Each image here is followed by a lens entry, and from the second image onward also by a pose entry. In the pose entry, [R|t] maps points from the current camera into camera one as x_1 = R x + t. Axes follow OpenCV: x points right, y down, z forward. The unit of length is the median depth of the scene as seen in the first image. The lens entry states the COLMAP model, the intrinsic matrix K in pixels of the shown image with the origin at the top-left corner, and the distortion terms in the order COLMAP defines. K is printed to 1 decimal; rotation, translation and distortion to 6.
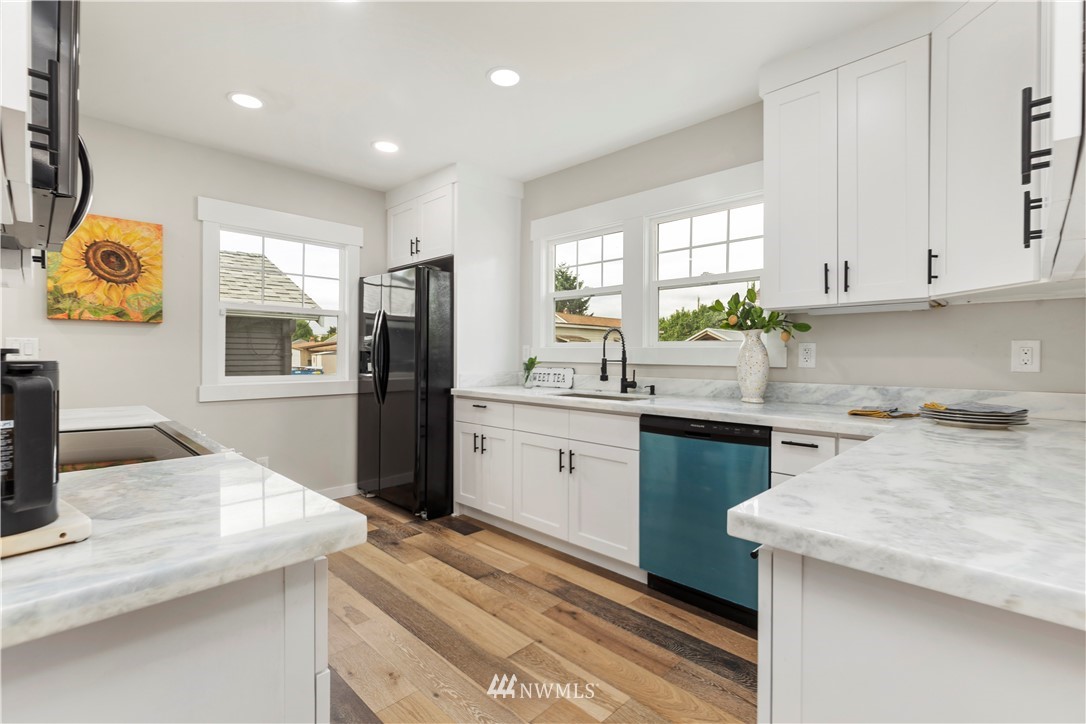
lens RADIAL K [[492.3, 0, 535.9], [0, 492.3, 356.2], [0, 0, 1]] dist [0.004472, 0.000099]
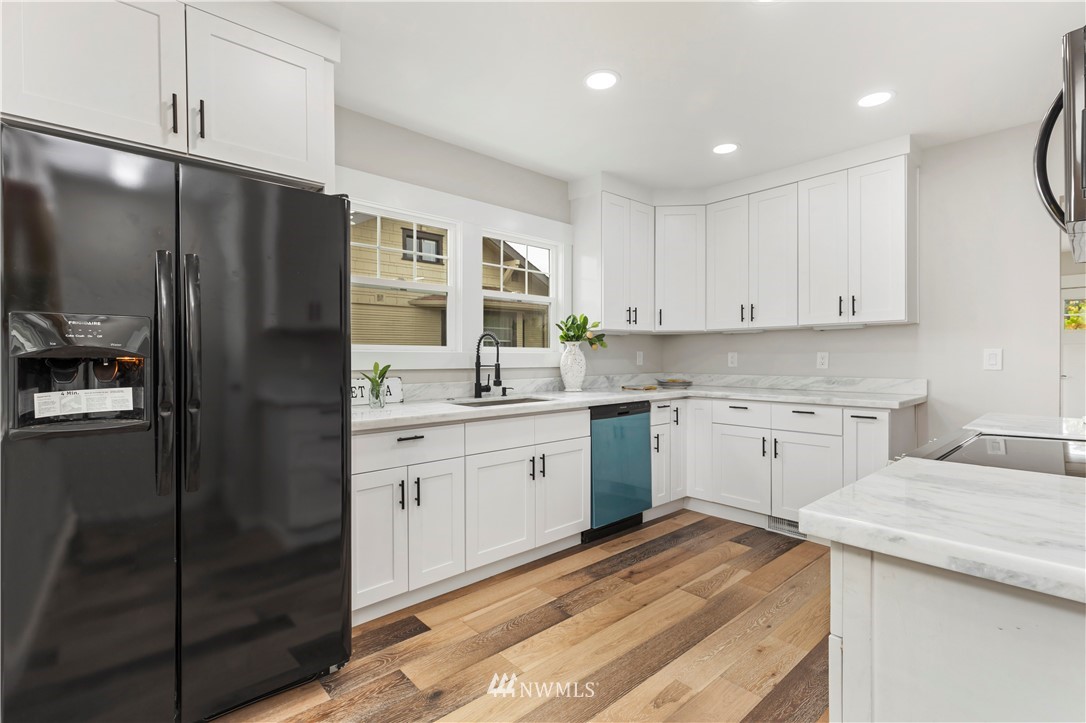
lens RADIAL K [[494.9, 0, 543.0], [0, 494.9, 354.6], [0, 0, 1]] dist [0.005709, 0.000369]
pose [[0.061682, -0.002674, 0.998092, -0.902183], [0.005857, 0.999980, 0.002317, -0.016407], [-0.998079, 0.005703, 0.061696, 0.888170]]
